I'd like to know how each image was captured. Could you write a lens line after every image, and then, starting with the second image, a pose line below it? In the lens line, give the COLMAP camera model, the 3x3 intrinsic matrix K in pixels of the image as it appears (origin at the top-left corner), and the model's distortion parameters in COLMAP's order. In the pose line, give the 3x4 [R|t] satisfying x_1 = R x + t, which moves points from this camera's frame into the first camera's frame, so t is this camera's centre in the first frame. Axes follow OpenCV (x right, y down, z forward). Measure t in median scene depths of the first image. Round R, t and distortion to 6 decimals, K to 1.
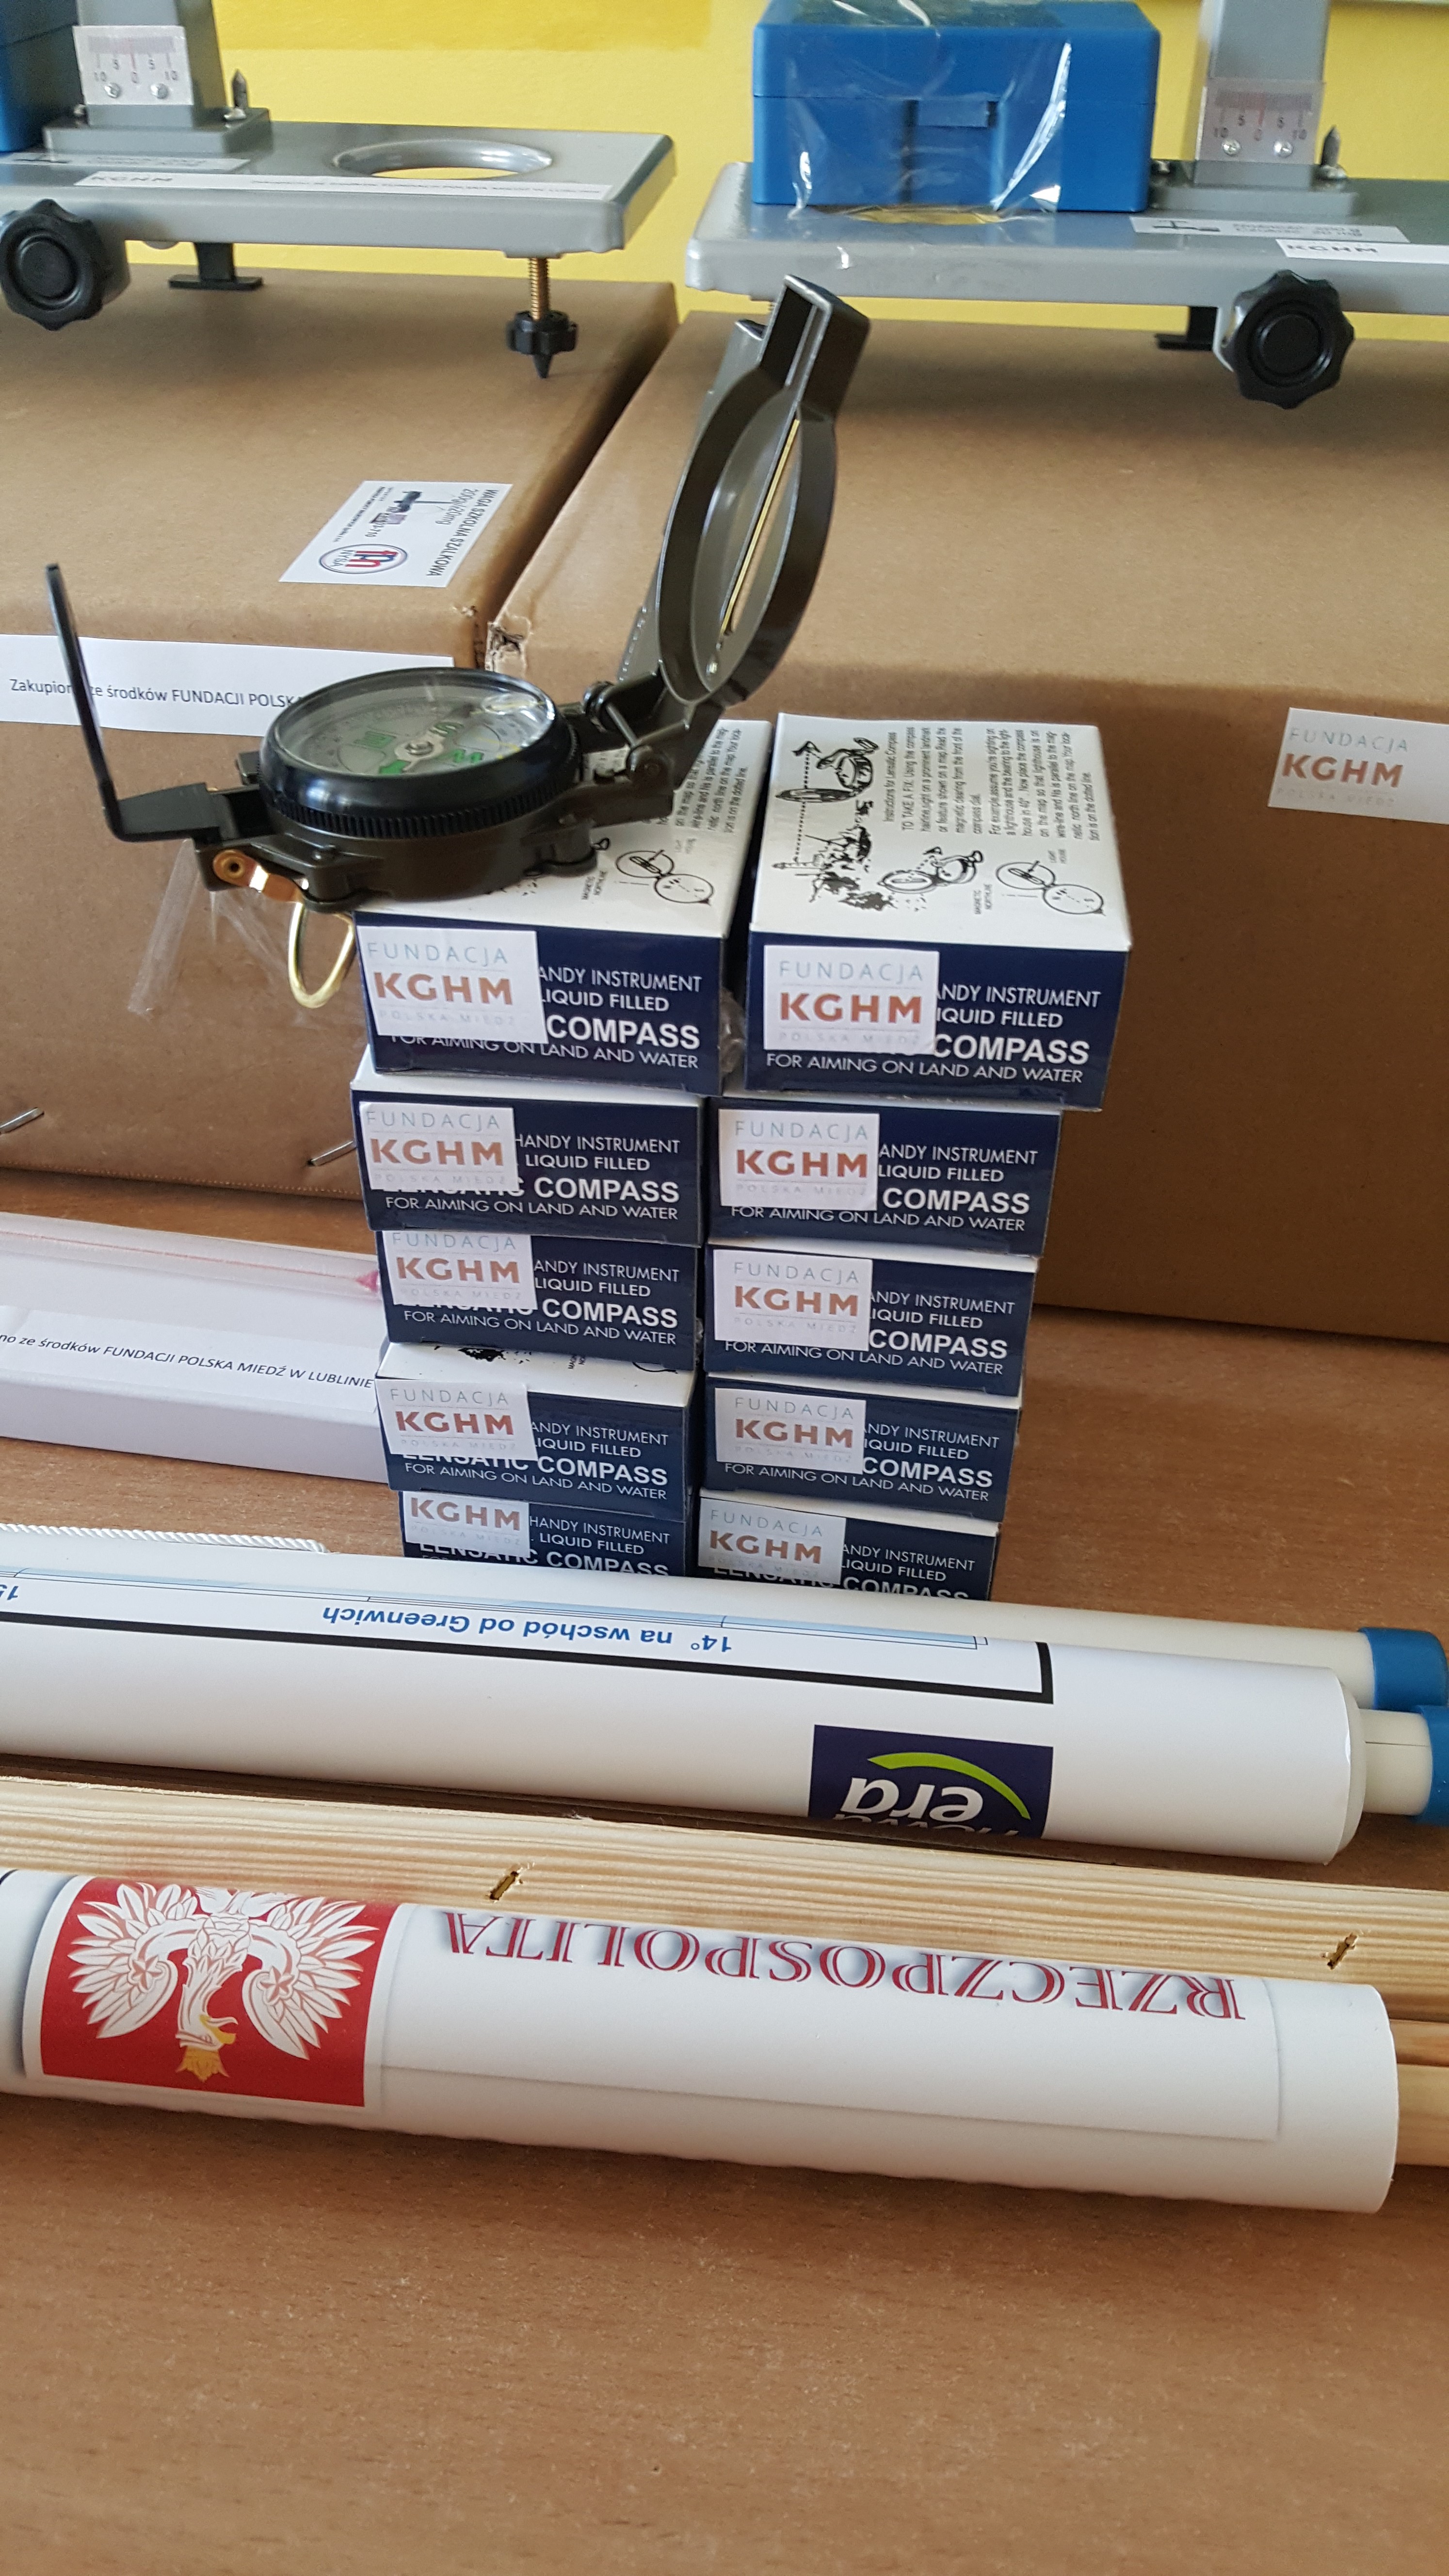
lens RADIAL K [[2018.1, 0, 724.5], [0, 2018.1, 1288.0], [0, 0, 1]] dist [0.227037, -0.623980]
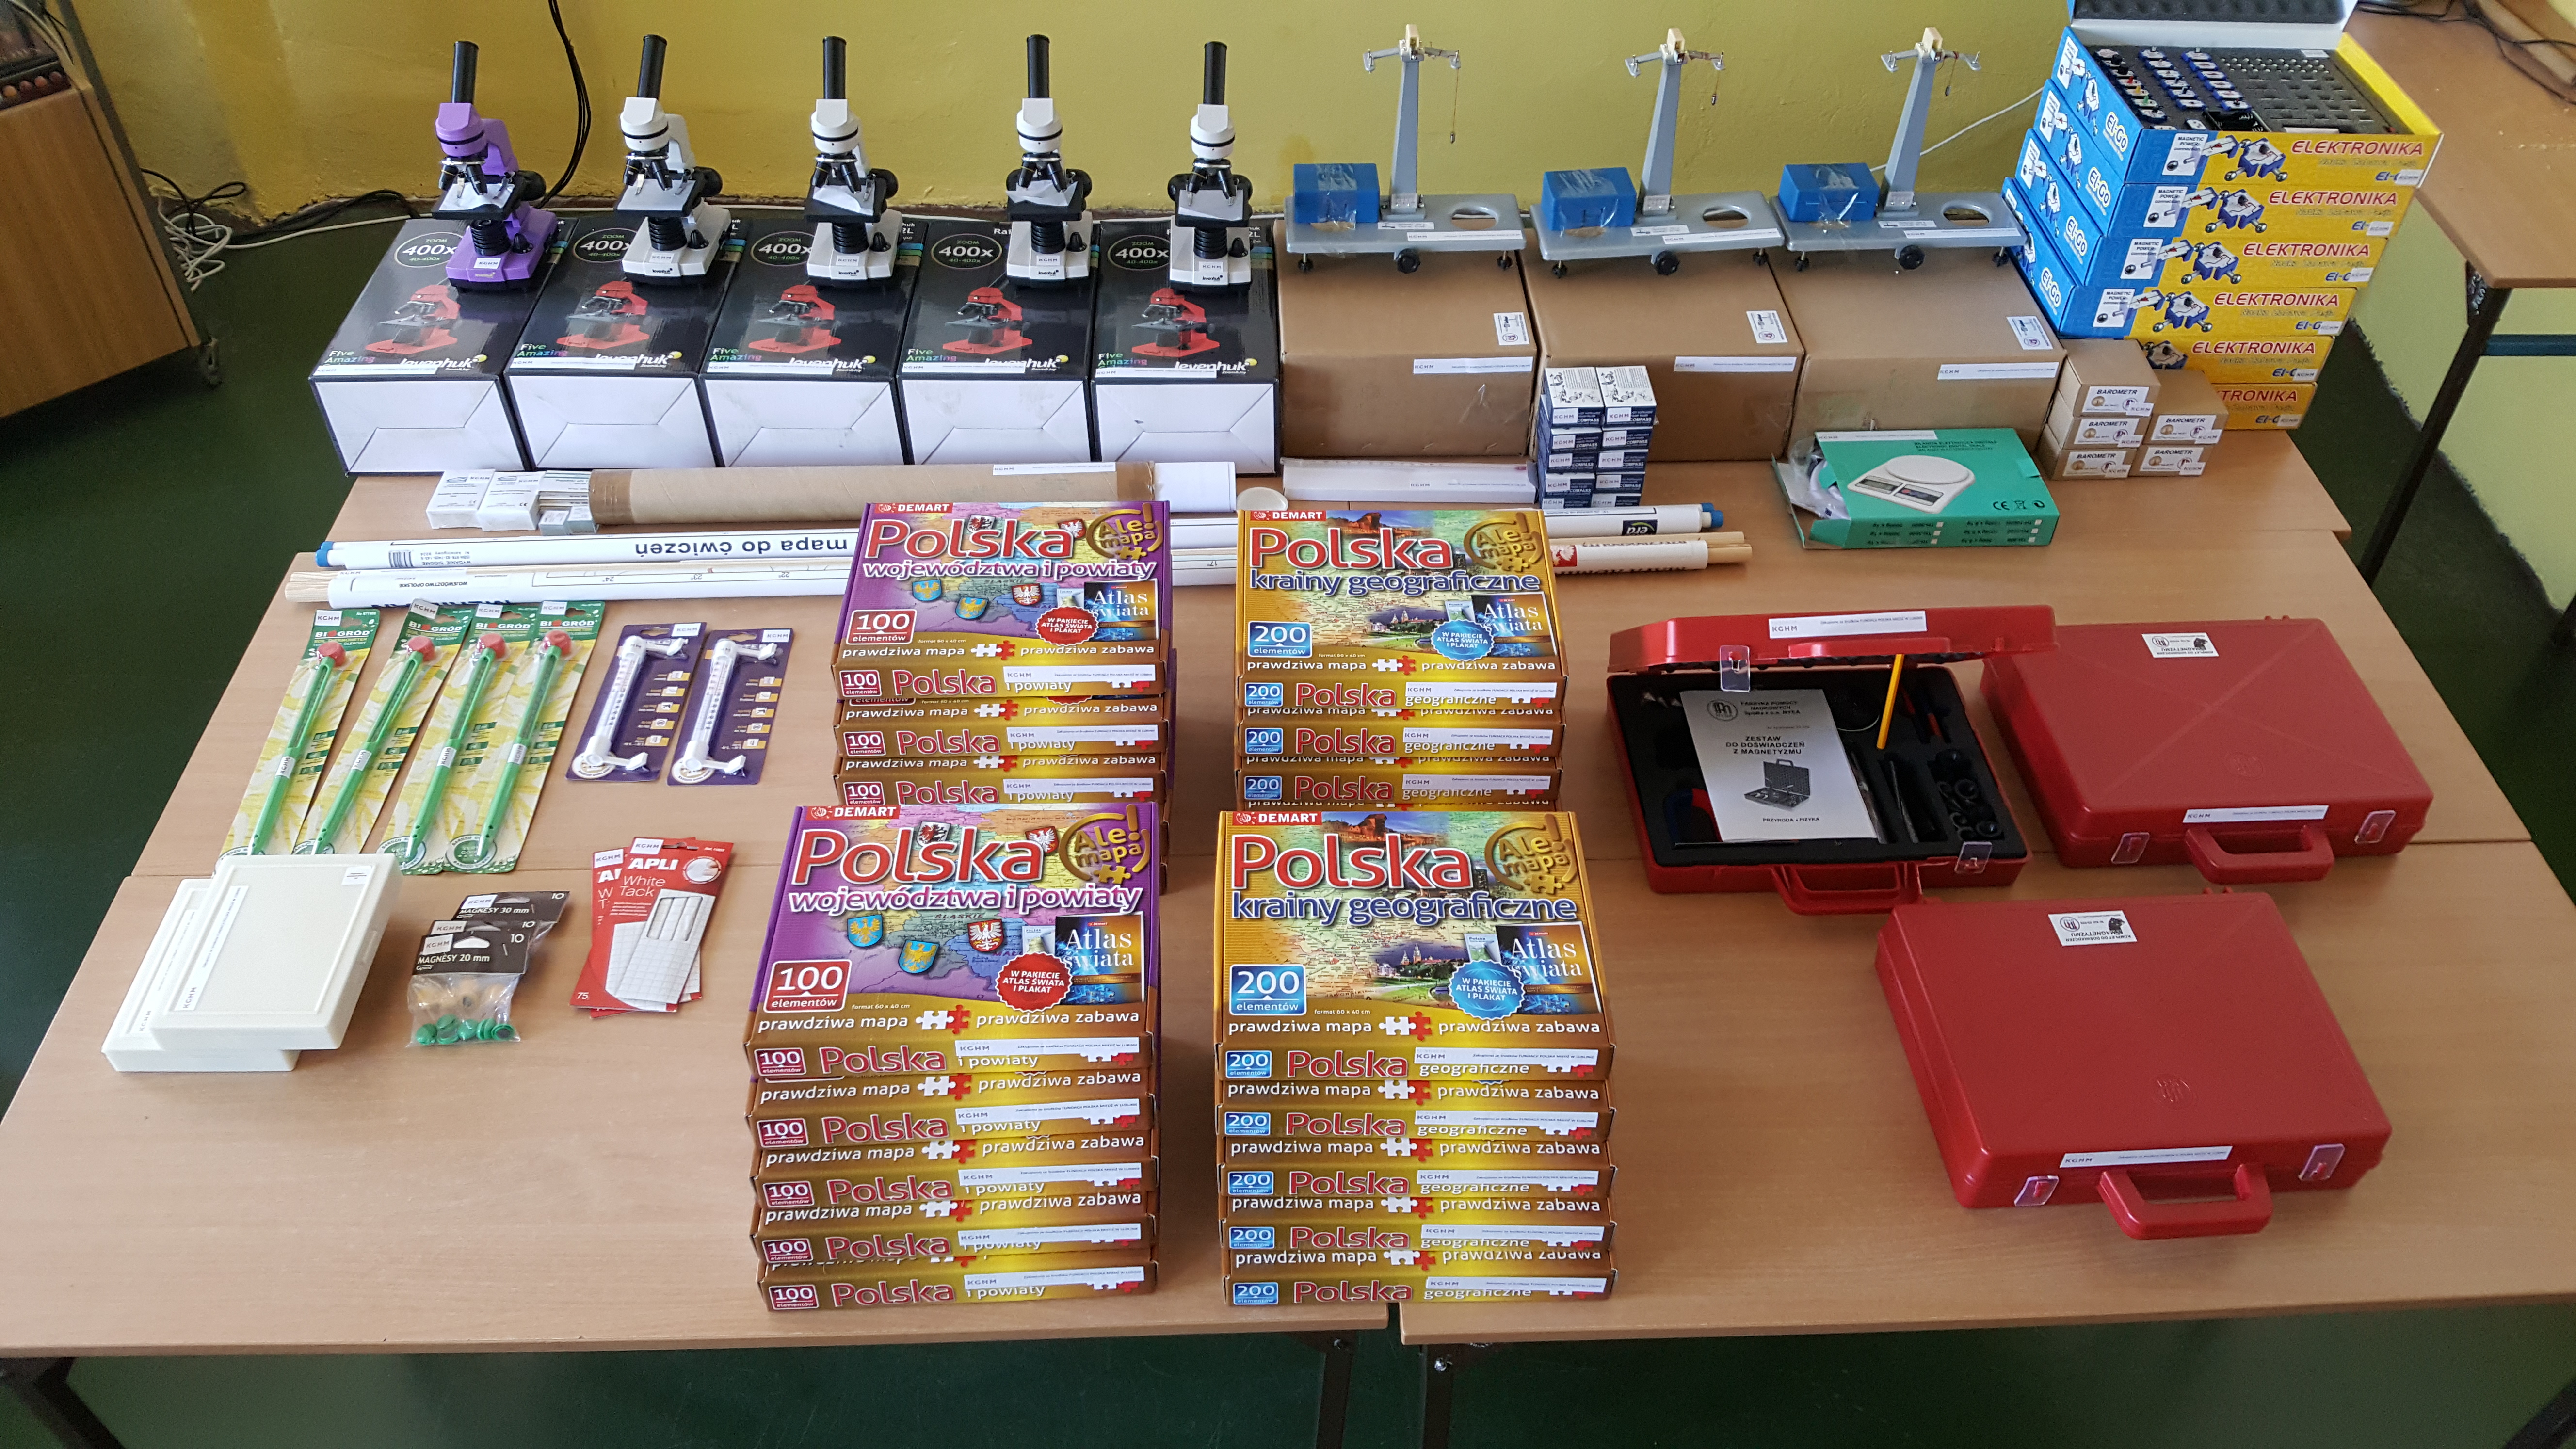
lens RADIAL K [[2002.6, 0, 1293.5], [0, 2002.6, 685.6], [0, 0, 1]] dist [0.222885, -0.610910]
pose [[0.989755, -0.105722, 0.095962, -1.729102], [0.098548, 0.992175, 0.076661, 0.132174], [-0.103316, -0.066419, 0.992429, -5.557760]]
